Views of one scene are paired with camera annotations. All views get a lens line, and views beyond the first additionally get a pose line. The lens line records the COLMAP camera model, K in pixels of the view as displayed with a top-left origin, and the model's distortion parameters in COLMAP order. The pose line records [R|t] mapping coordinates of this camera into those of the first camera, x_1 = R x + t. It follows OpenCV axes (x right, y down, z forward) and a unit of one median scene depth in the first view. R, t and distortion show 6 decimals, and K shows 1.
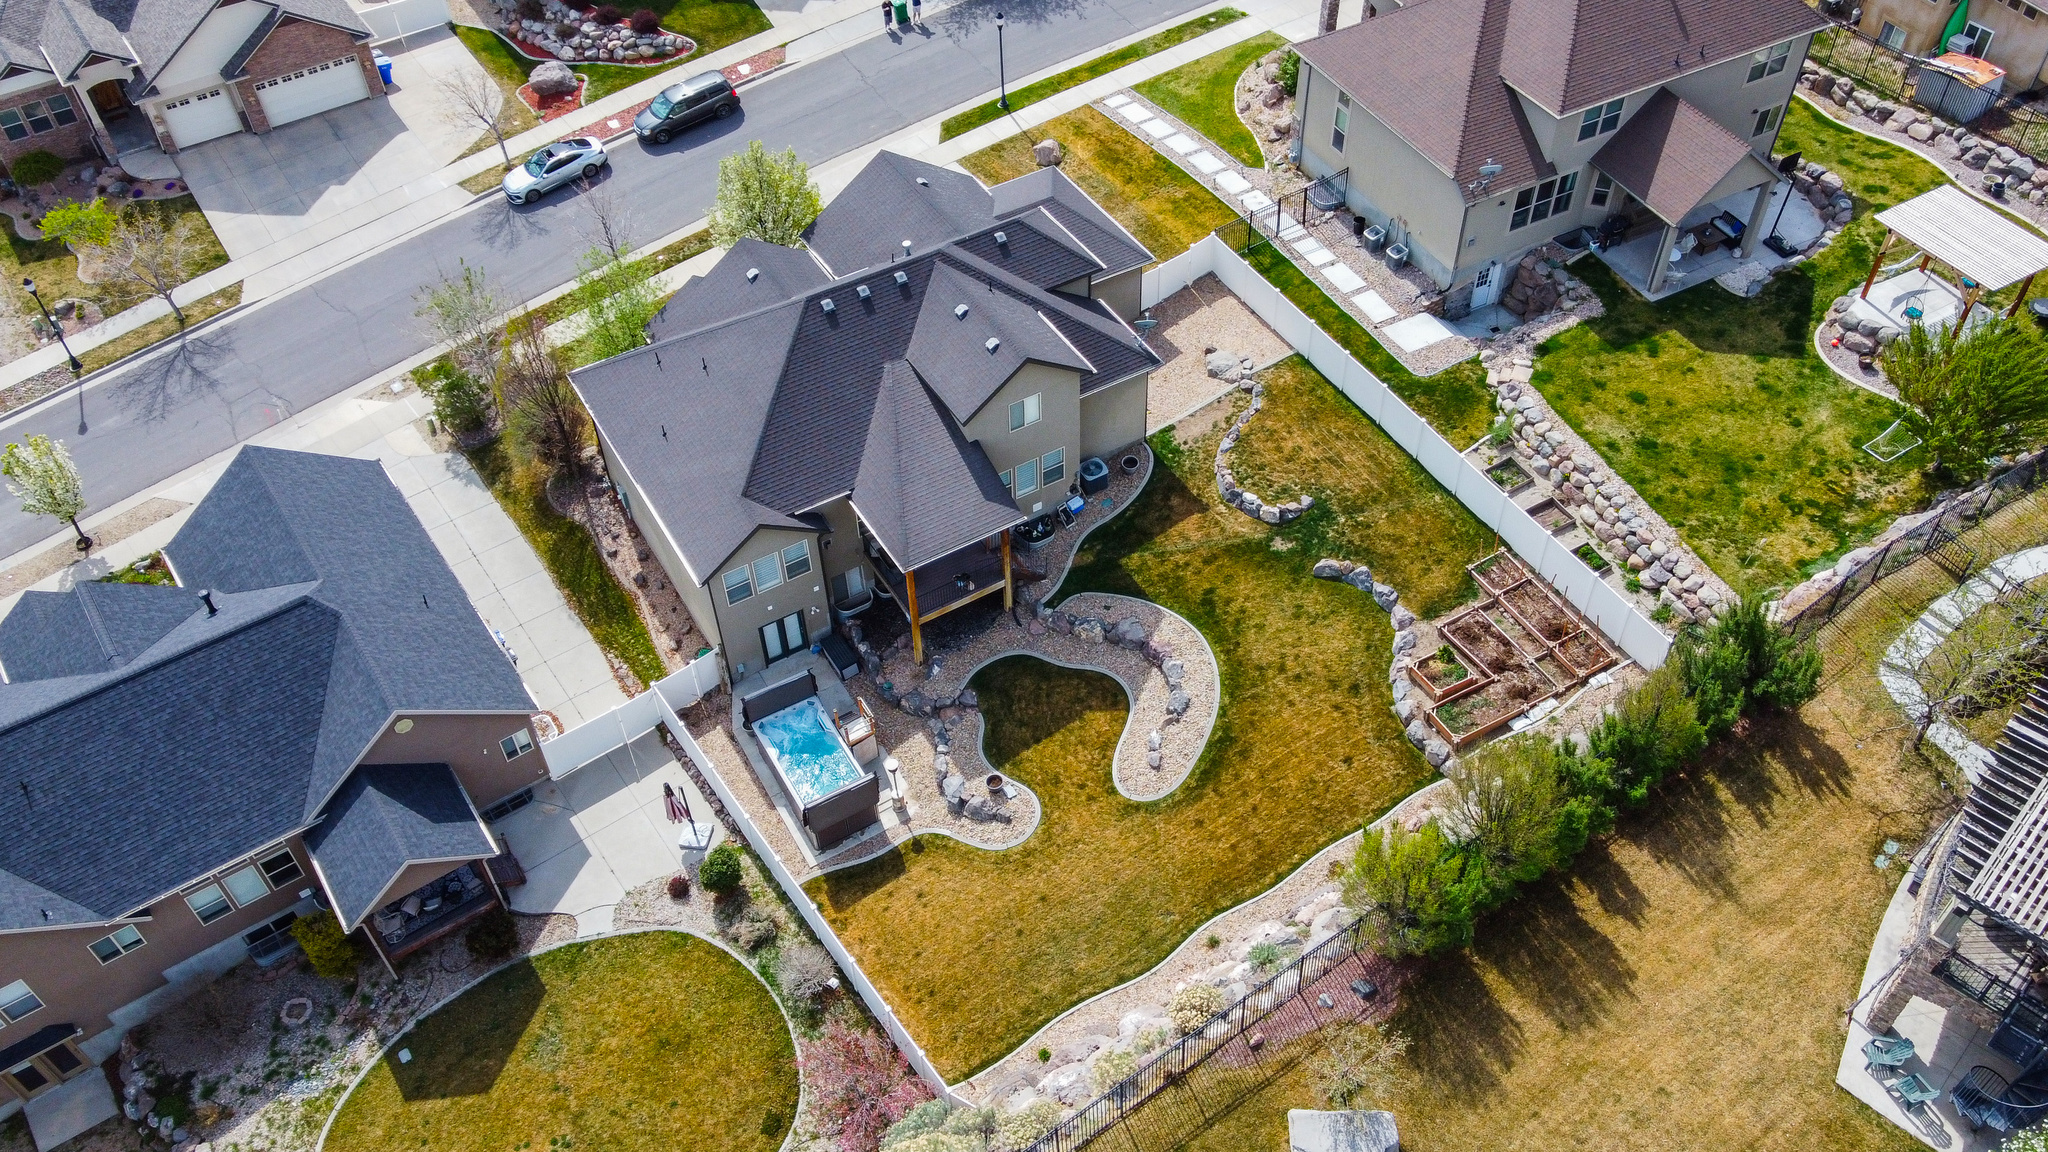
lens RADIAL K [[1658.2, 0, 1057.0], [0, 1658.2, 574.8], [0, 0, 1]] dist [-0.000543, 0.046207]
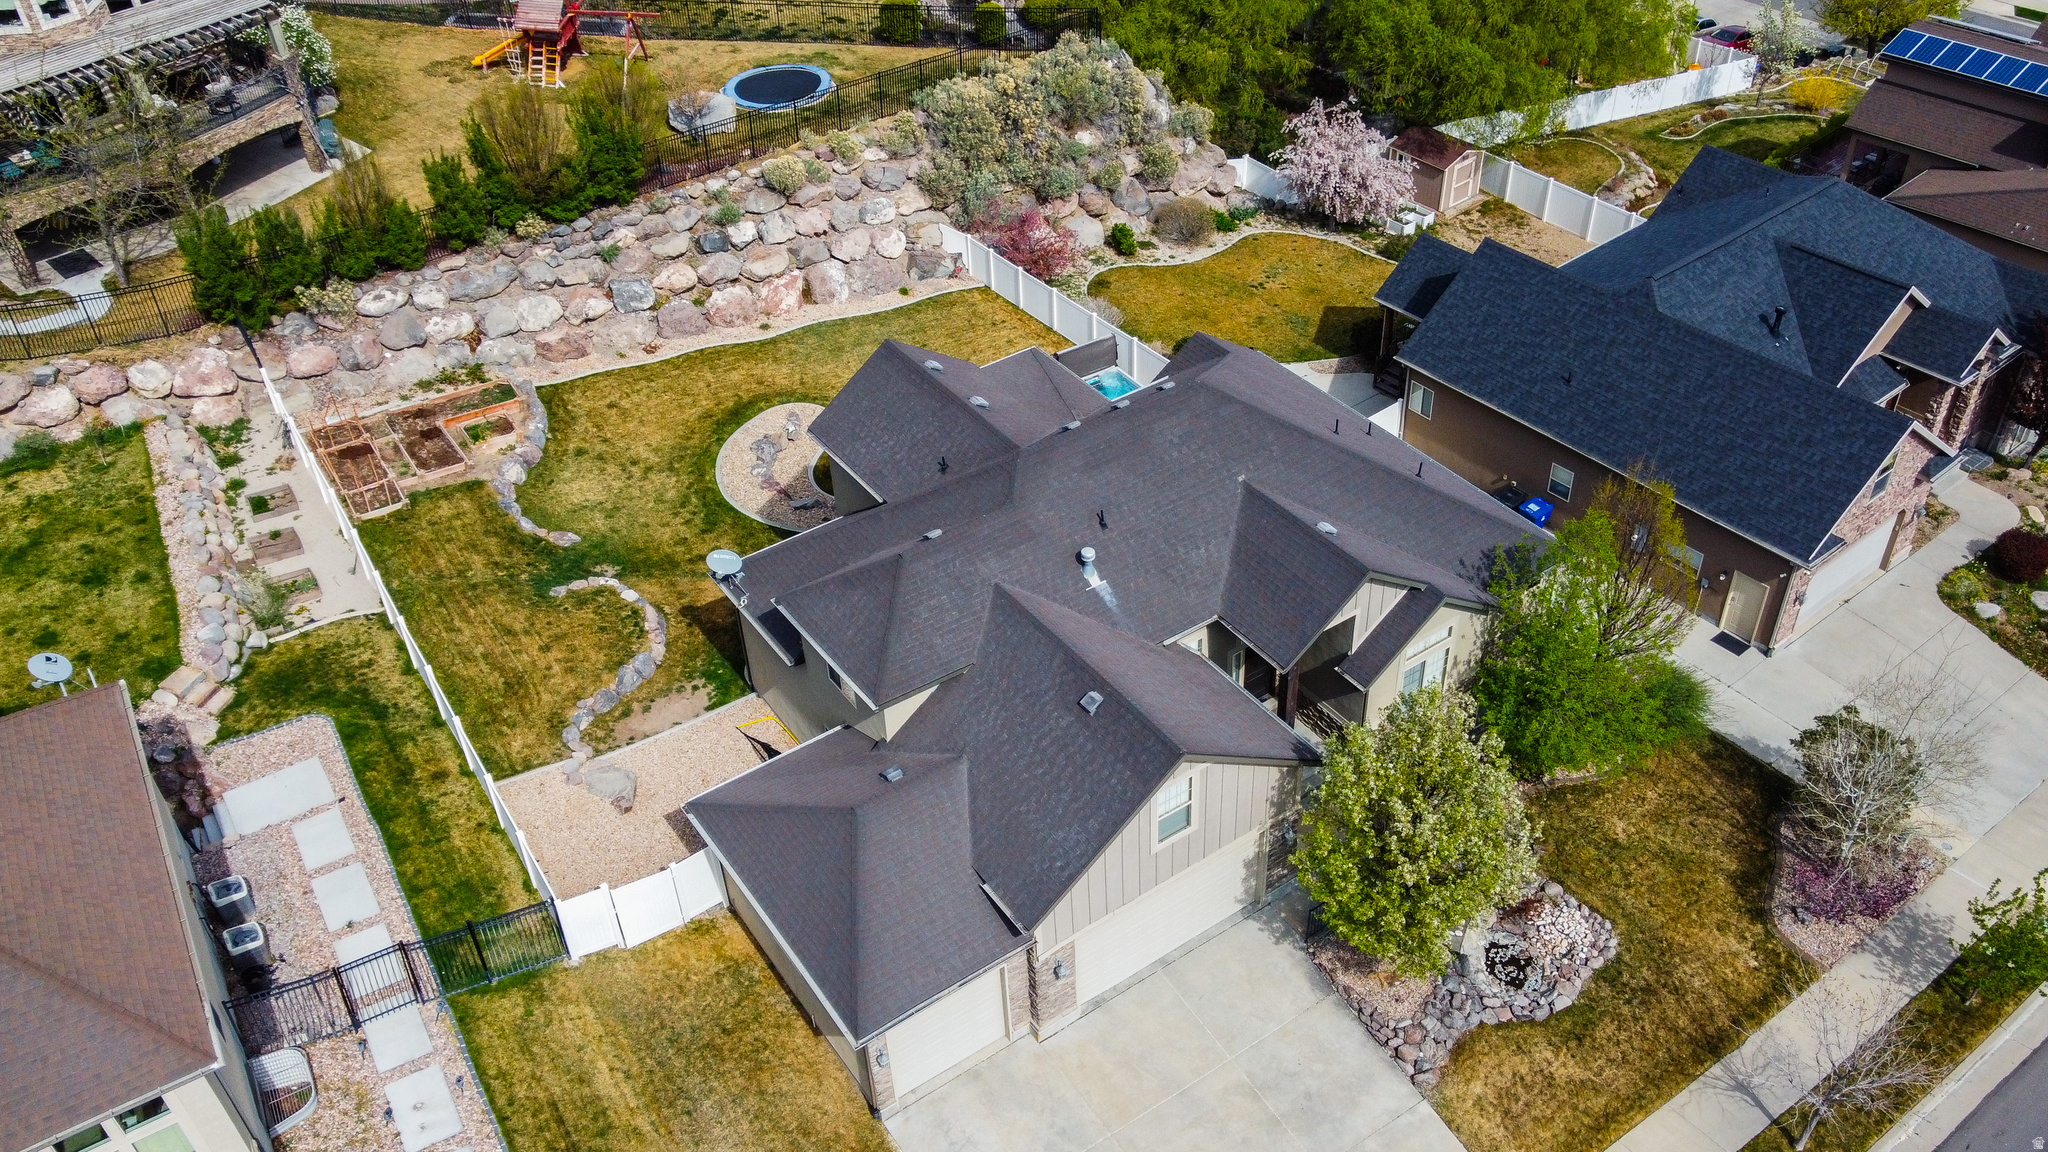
lens RADIAL K [[1664.1, 0, 1009.2], [0, 1664.1, 577.4], [0, 0, 1]] dist [0.003356, 0.041221]
pose [[-0.997414, 0.071833, 0.002241, -0.064601], [0.007291, 0.070118, 0.997512, -0.847824], [0.071497, 0.994949, -0.070460, 1.092928]]
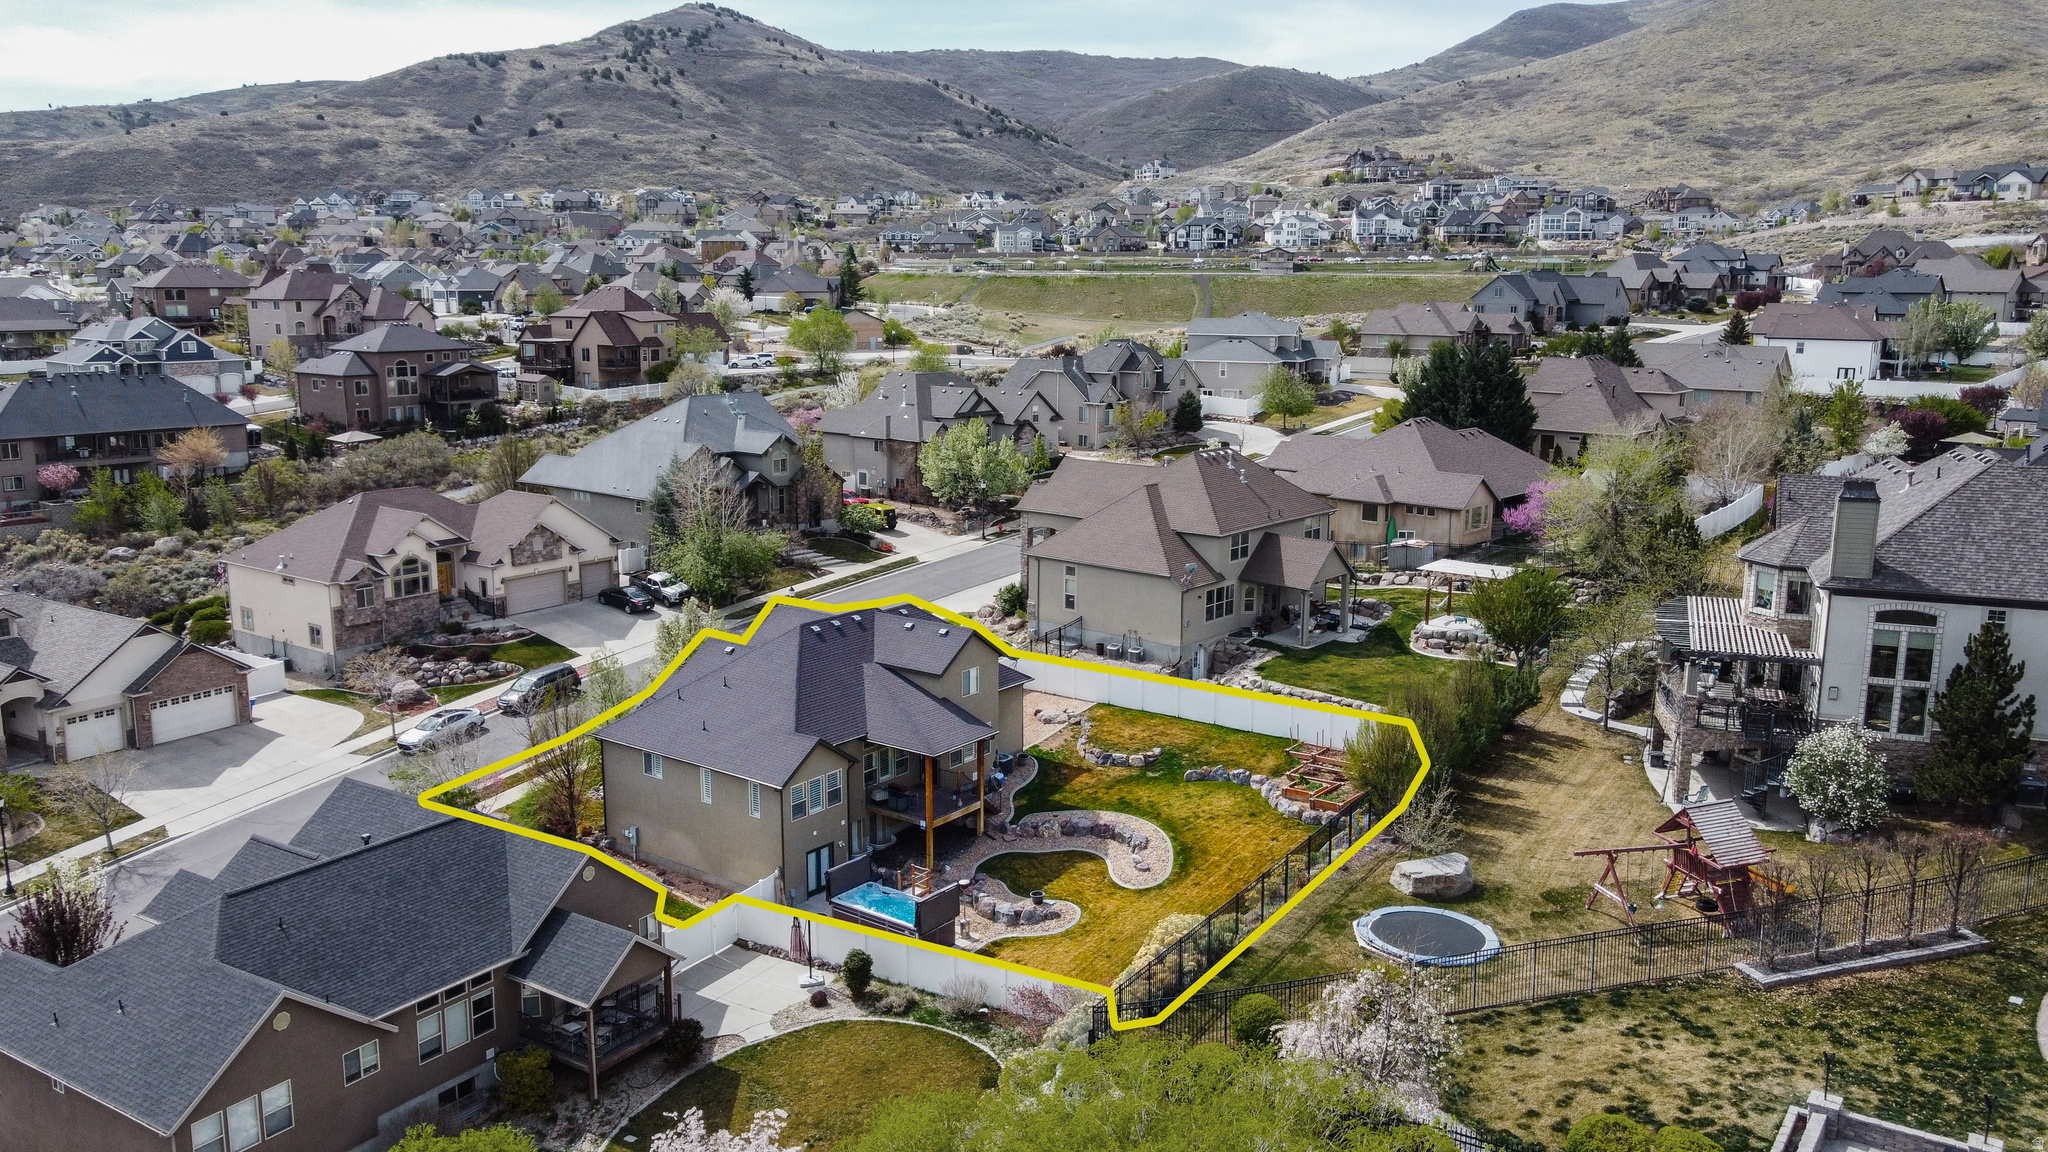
lens RADIAL K [[1592.1, 0, 1015.6], [0, 1592.1, 575.2], [0, 0, 1]] dist [0.004018, 0.028301]
pose [[0.929698, -0.056826, 0.363913, -0.447958], [0.260136, 0.800770, -0.539534, 0.540068], [-0.260751, 0.596271, 0.759256, -0.070140]]
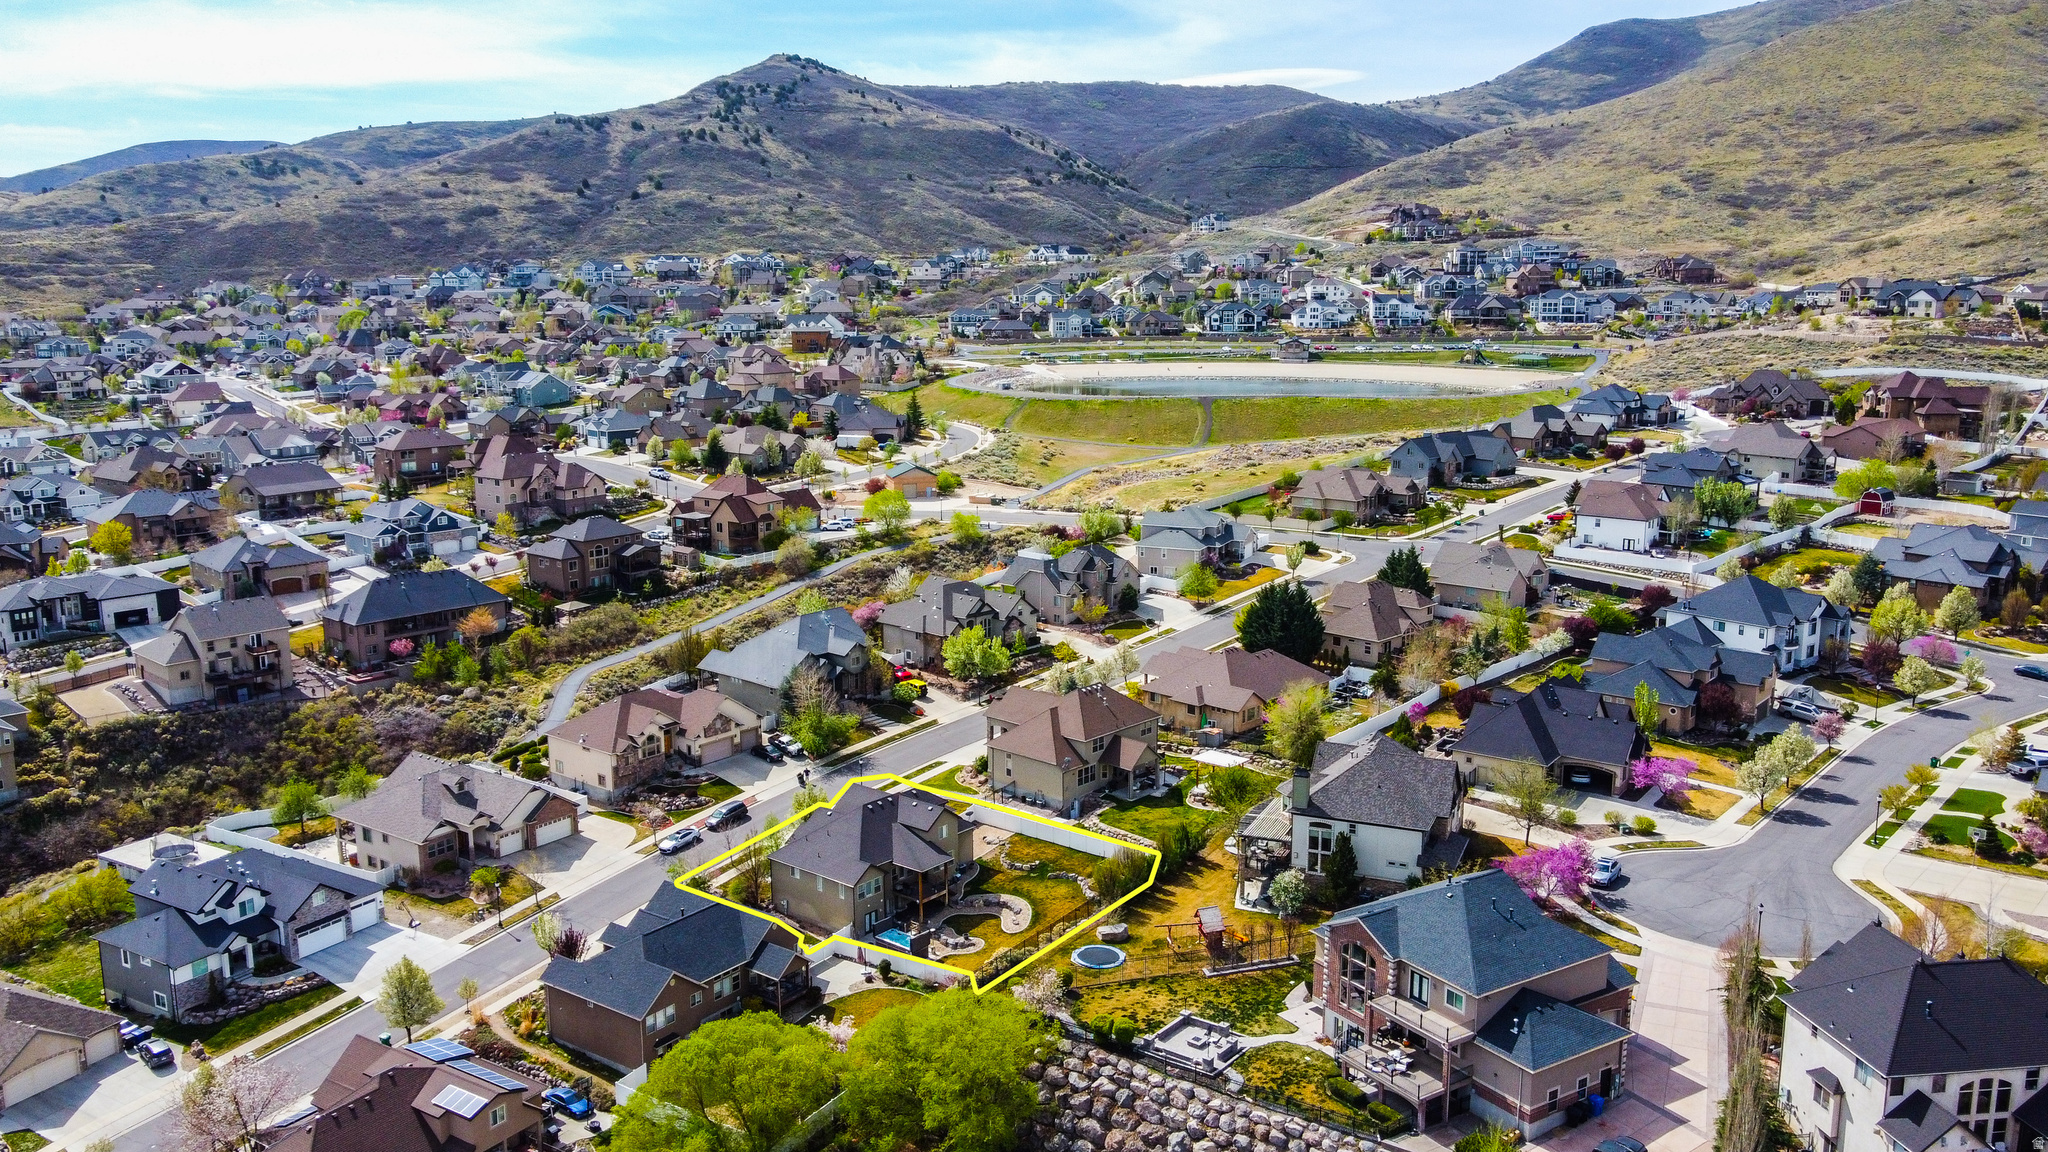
lens RADIAL K [[1606.1, 0, 1017.3], [0, 1606.1, 575.4], [0, 0, 1]] dist [-0.004276, 0.045715]
pose [[0.946922, -0.056610, 0.316439, -0.740894], [0.232028, 0.801658, -0.550915, 1.093296], [-0.222488, 0.595097, 0.772243, -1.436816]]
